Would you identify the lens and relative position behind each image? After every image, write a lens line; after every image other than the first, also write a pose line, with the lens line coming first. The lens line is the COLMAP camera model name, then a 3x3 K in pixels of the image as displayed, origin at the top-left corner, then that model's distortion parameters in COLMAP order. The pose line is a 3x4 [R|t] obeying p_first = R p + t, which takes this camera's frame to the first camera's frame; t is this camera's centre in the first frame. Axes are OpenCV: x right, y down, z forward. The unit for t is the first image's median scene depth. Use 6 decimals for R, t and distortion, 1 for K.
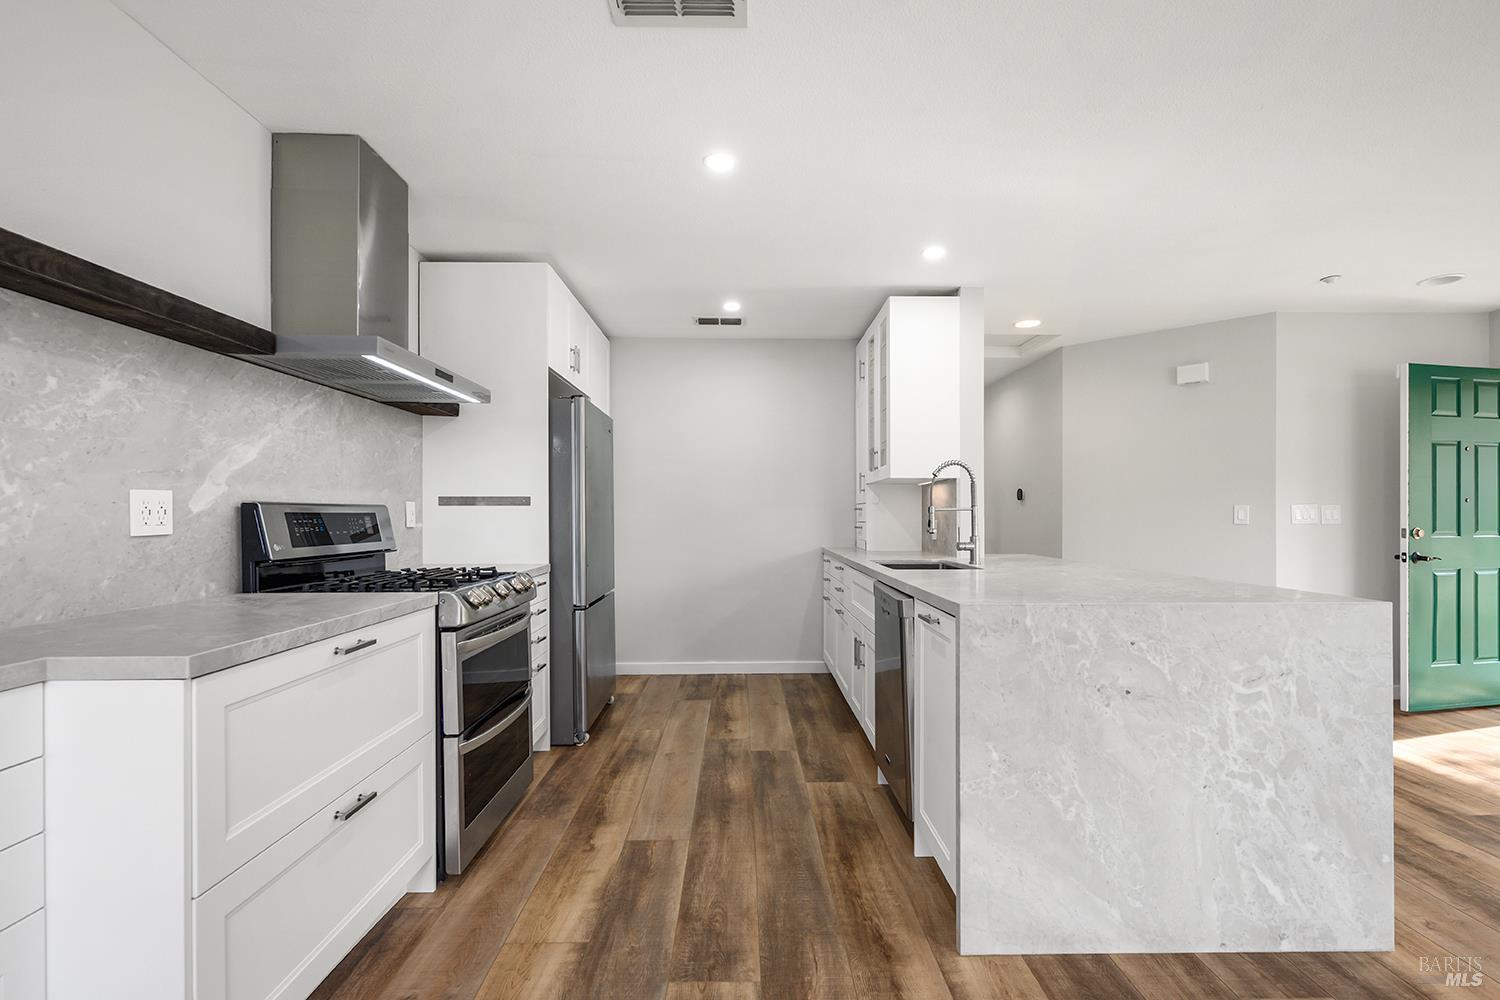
lens RADIAL K [[679.0, 0, 760.4], [0, 679.0, 514.6], [0, 0, 1]] dist [-0.003387, 0.000382]
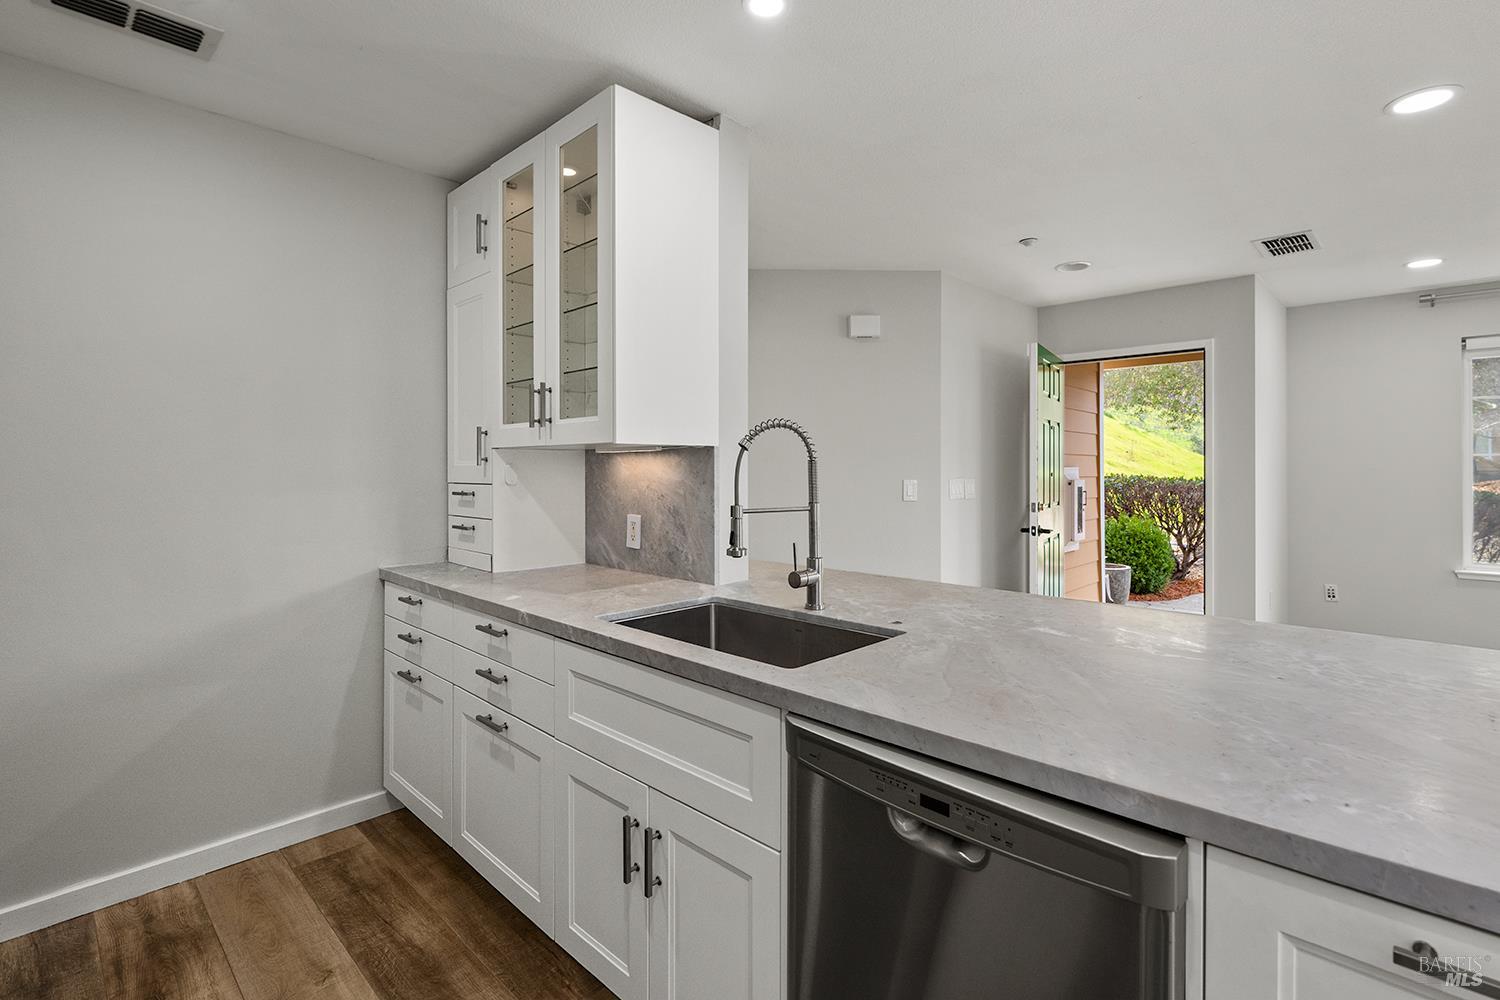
lens RADIAL K [[679.0, 0, 727.2], [0, 679.0, 463.0], [0, 0, 1]] dist [-0.003387, 0.000382]
pose [[0.710423, 0.000214, 0.703775, -0.195817], [-0.000161, 1.000000, -0.000141, -0.072967], [-0.703775, -0.000013, 0.710423, 1.084055]]
